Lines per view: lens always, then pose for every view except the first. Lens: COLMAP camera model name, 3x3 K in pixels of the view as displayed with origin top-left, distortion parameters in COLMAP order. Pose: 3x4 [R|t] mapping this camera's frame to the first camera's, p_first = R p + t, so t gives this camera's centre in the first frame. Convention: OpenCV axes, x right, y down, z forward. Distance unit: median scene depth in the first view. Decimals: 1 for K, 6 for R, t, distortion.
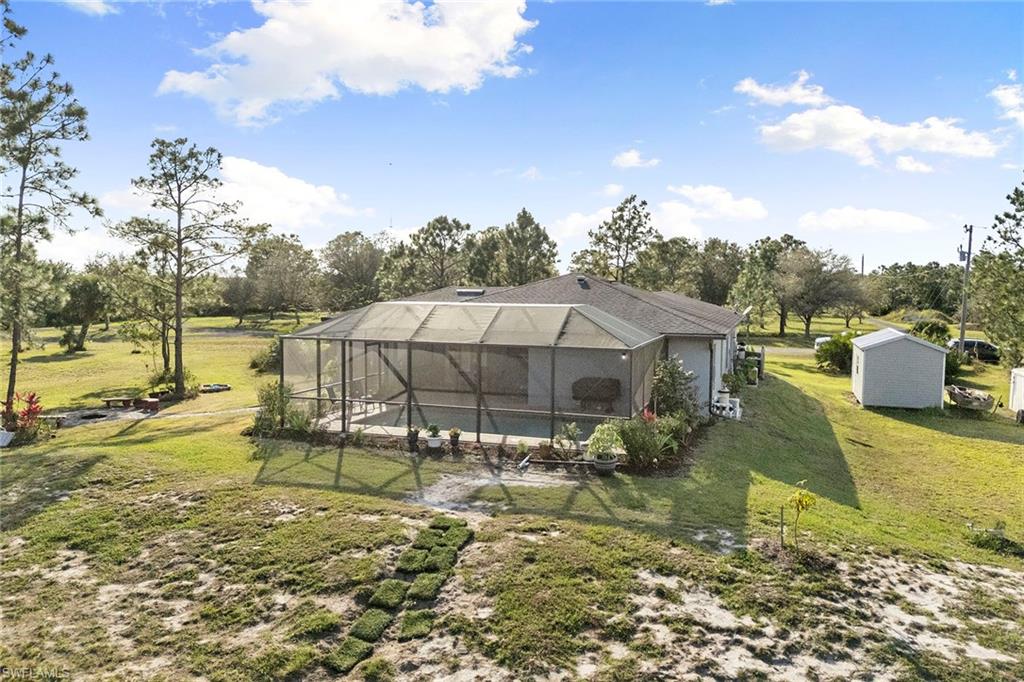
lens RADIAL K [[741.8, 0, 512.0], [0, 741.8, 341.0], [0, 0, 1]] dist [0.022655, -0.009951]
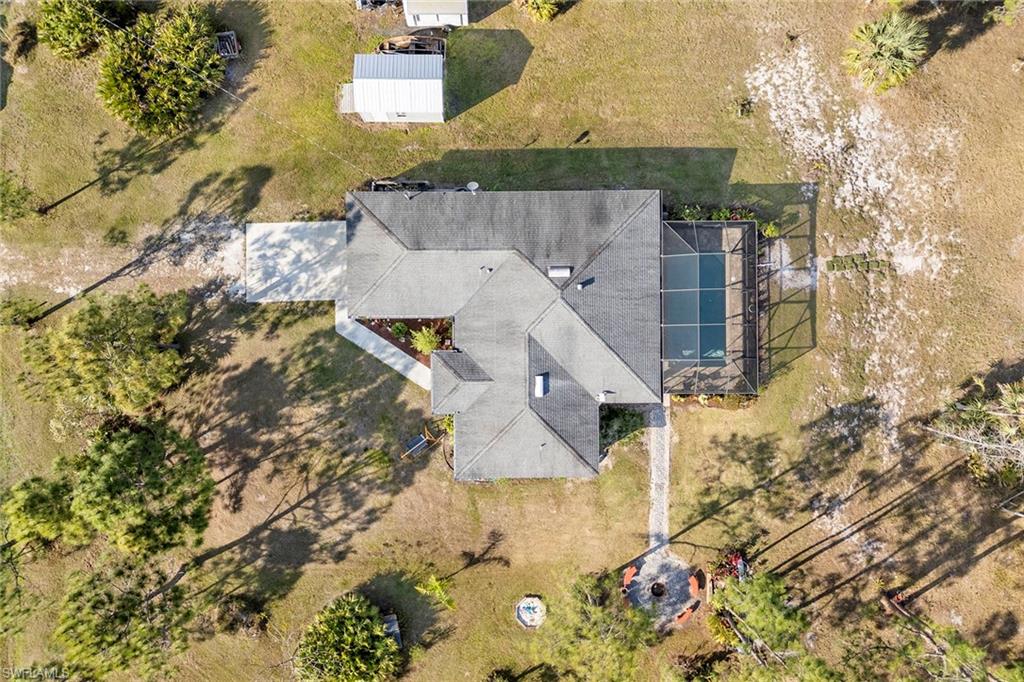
lens RADIAL K [[741.8, 0, 512.0], [0, 741.8, 341.0], [0, 0, 1]] dist [0.022655, -0.009951]
pose [[-0.338569, -0.940859, -0.012460, 0.143087], [0.065789, -0.036880, 0.997152, -3.694881], [-0.938639, 0.336785, 0.074384, 2.544154]]
